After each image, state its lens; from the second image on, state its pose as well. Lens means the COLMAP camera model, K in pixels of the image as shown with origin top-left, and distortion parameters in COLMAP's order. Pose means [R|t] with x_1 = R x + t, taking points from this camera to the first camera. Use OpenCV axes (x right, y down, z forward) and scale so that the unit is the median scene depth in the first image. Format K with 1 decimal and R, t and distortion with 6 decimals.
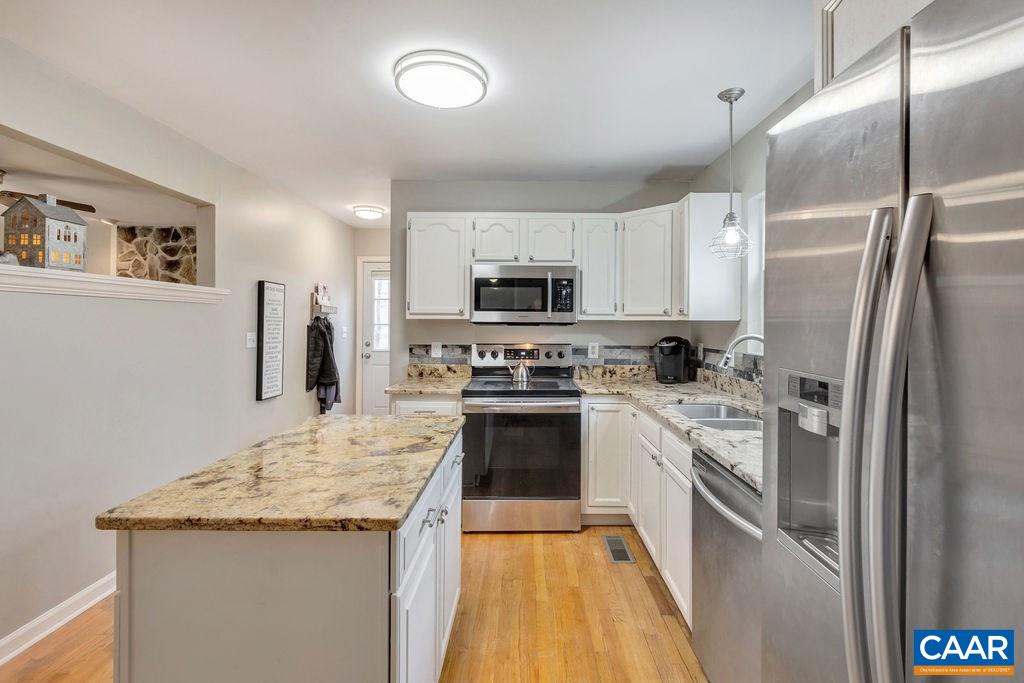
lens RADIAL K [[454.1, 0, 524.5], [0, 454.1, 321.3], [0, 0, 1]] dist [0.003056, -0.002684]
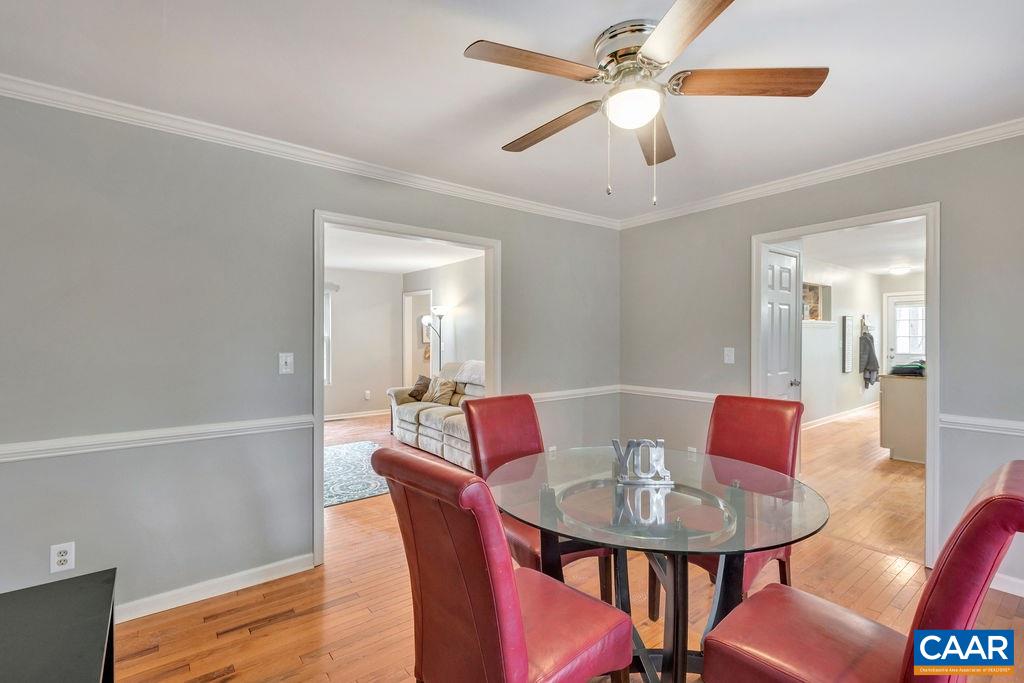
lens RADIAL K [[454.1, 0, 514.3], [0, 454.1, 337.0], [0, 0, 1]] dist [0.003056, -0.002684]
pose [[0.603700, -0.001305, -0.797211, 0.188394], [0.005952, 0.999978, 0.002870, -0.006889], [0.797189, -0.006478, 0.603695, -1.587923]]
